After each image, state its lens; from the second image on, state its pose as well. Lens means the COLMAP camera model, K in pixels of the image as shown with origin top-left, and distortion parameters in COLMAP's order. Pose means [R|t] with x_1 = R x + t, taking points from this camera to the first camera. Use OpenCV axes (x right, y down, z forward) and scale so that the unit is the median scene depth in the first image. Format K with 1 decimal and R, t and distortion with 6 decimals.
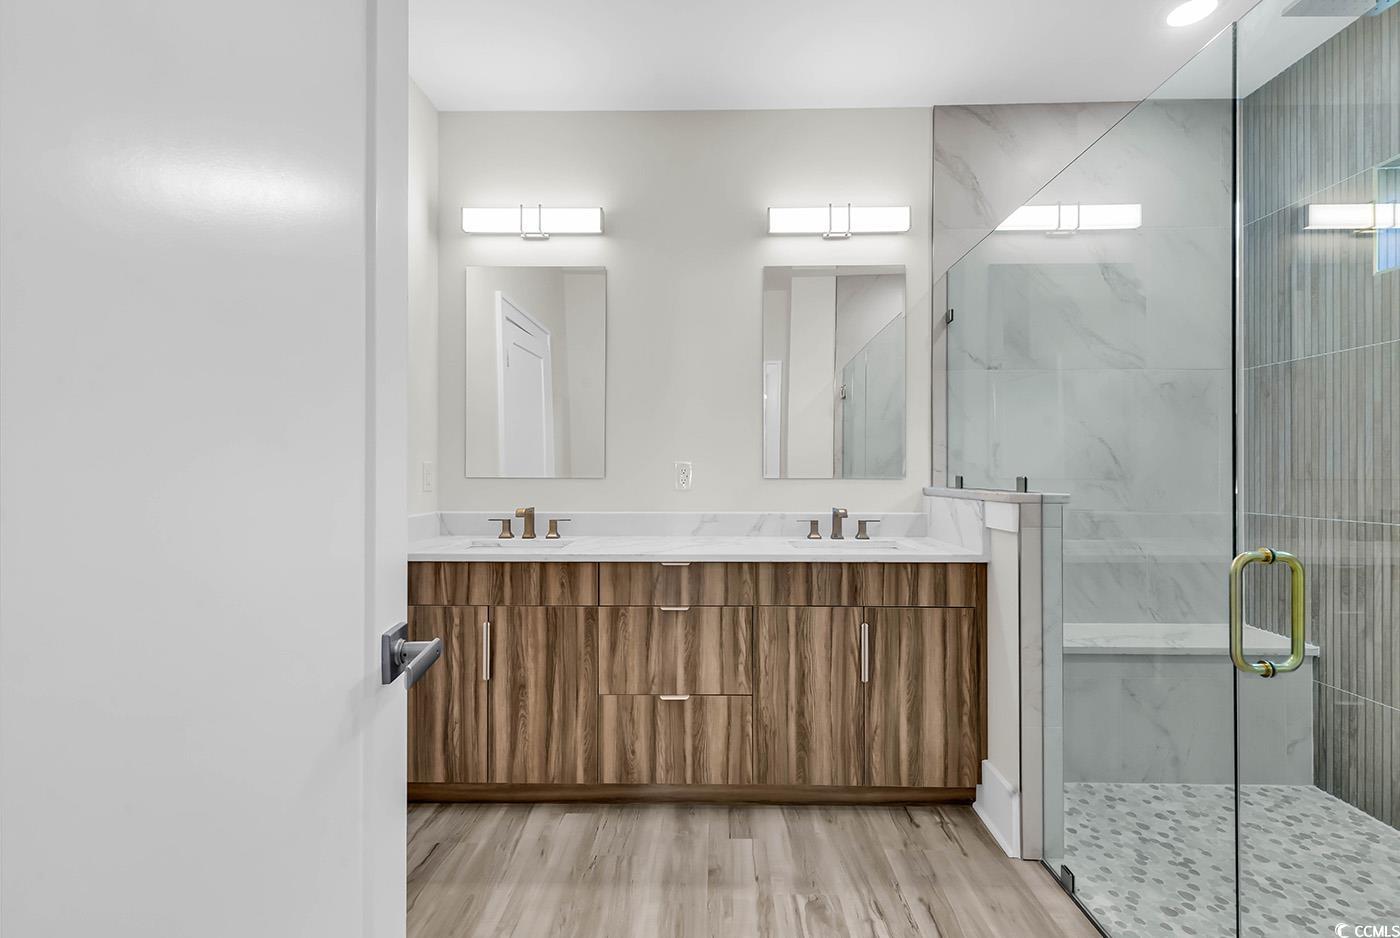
lens RADIAL K [[618.8, 0, 700.0], [0, 618.8, 469.0], [0, 0, 1]] dist [-0.001755, -0.000266]
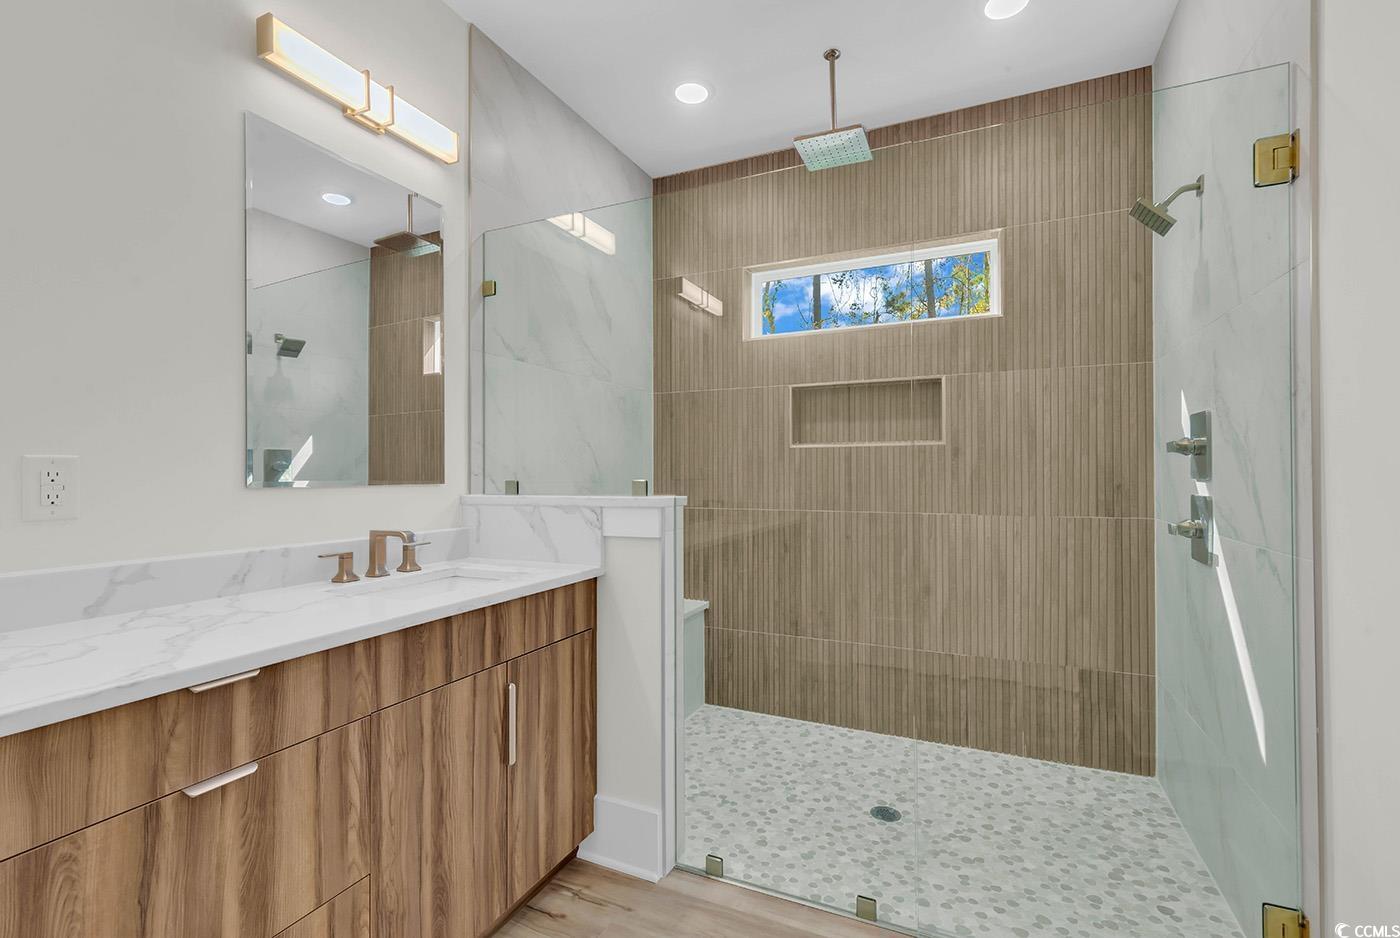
lens RADIAL K [[633.7, 0, 700.0], [0, 633.7, 469.0], [0, 0, 1]] dist [-0.000416, -0.000085]
pose [[0.390192, 0.005825, 0.920715, -0.330716], [-0.000209, 0.999981, -0.006239, 0.001595], [-0.920734, 0.002242, 0.390185, 0.499771]]
